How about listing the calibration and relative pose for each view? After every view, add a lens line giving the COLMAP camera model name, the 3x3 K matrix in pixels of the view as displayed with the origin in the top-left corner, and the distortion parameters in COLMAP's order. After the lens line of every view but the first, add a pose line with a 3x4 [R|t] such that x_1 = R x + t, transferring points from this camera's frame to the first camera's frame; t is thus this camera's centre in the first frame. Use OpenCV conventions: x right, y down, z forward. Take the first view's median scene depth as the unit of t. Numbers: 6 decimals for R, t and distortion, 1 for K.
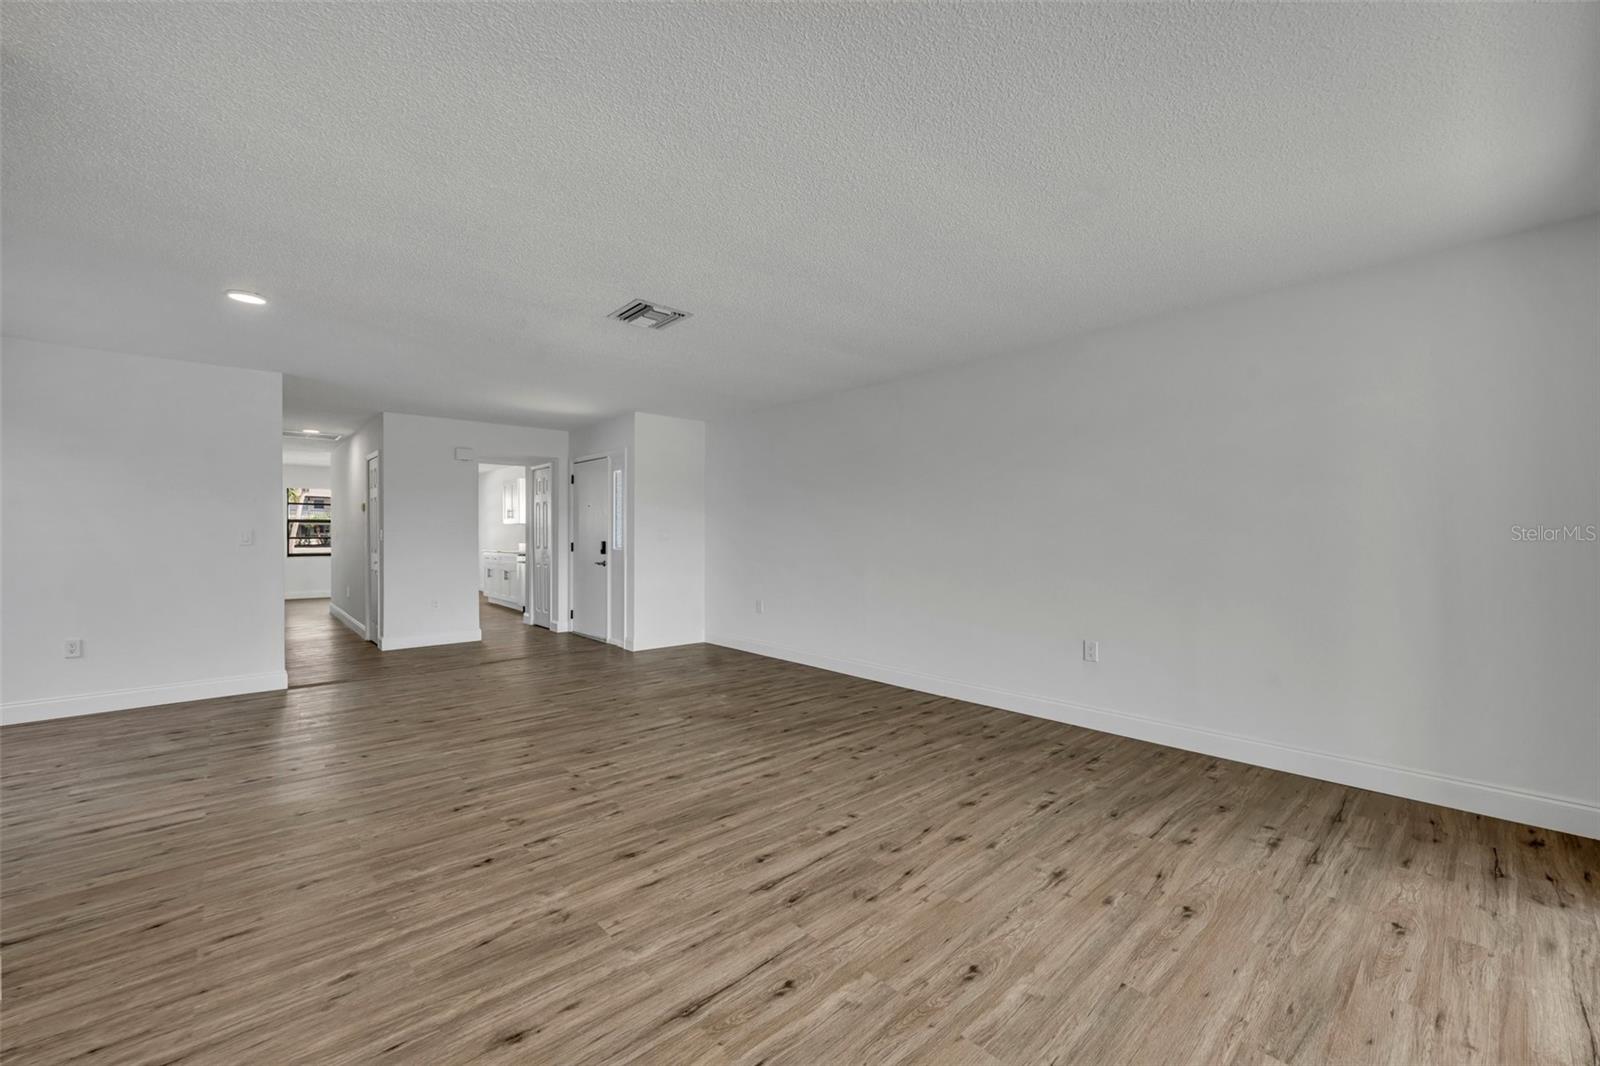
lens RADIAL K [[637.8, 0, 795.8], [0, 637.8, 537.7], [0, 0, 1]] dist [-0.001335, 0.000492]
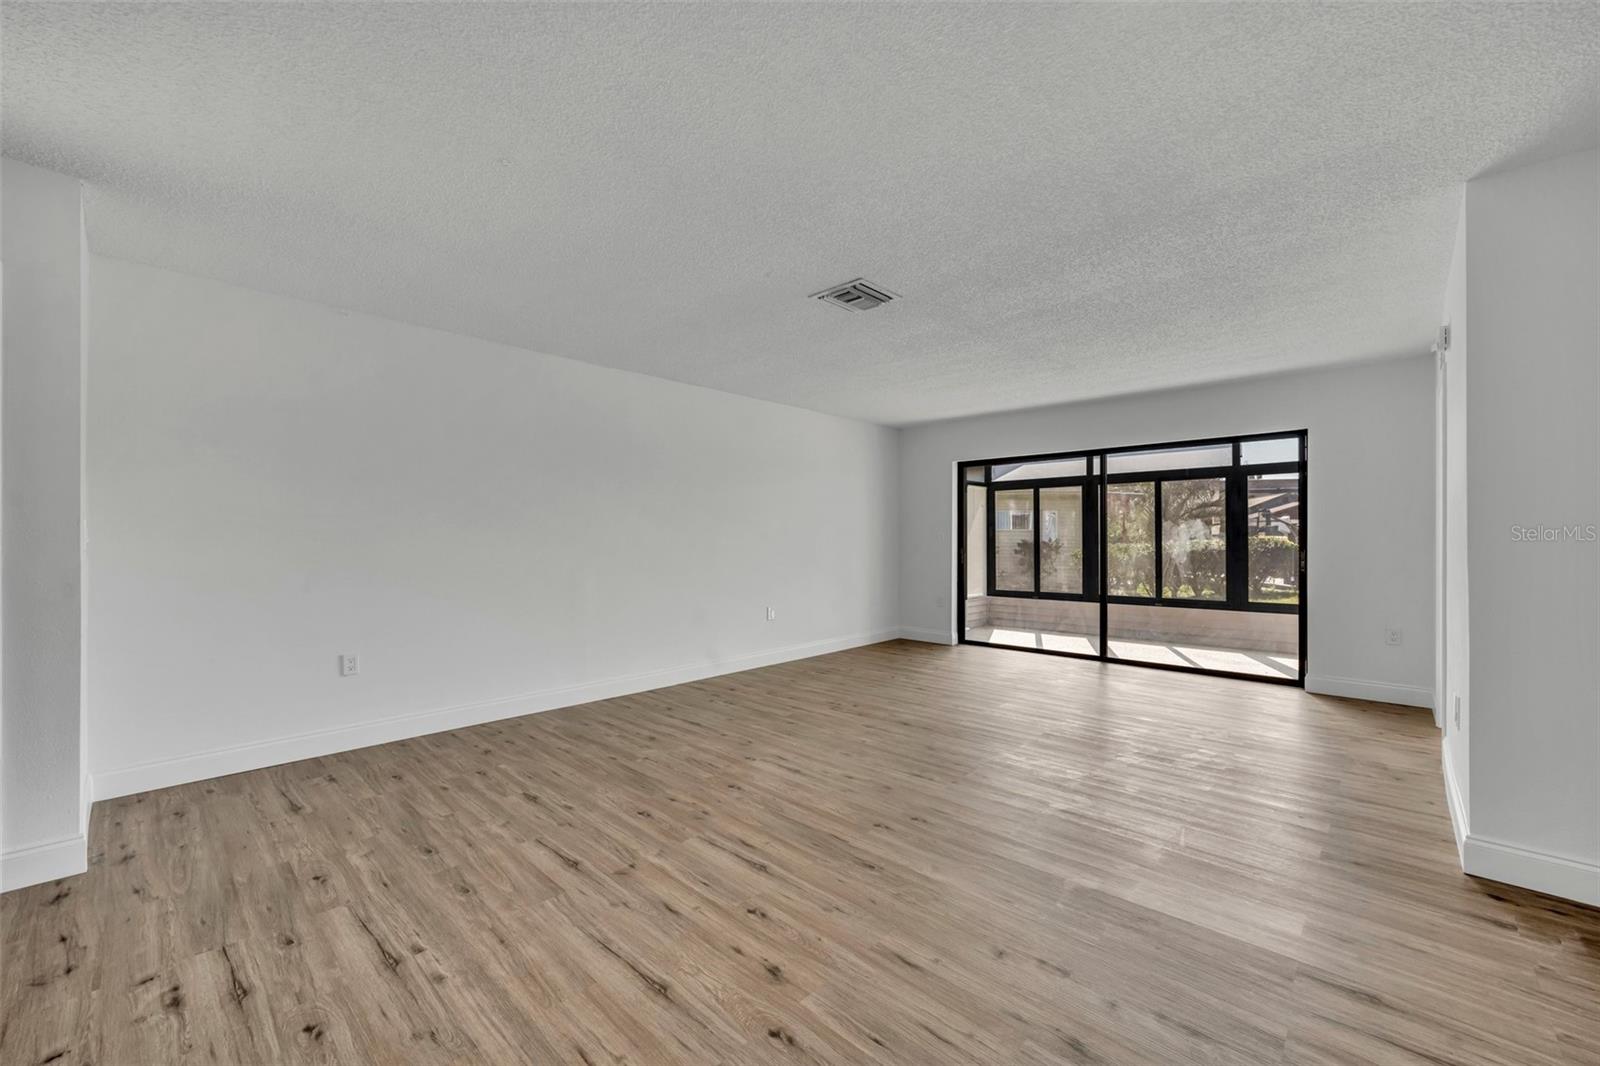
lens RADIAL K [[637.8, 0, 795.8], [0, 637.8, 544.0], [0, 0, 1]] dist [-0.001335, 0.000492]
pose [[-0.072649, -0.012643, 0.997277, -1.045123], [-0.005683, 0.999909, 0.012262, -0.003069], [-0.997341, -0.004777, -0.072714, 1.062580]]
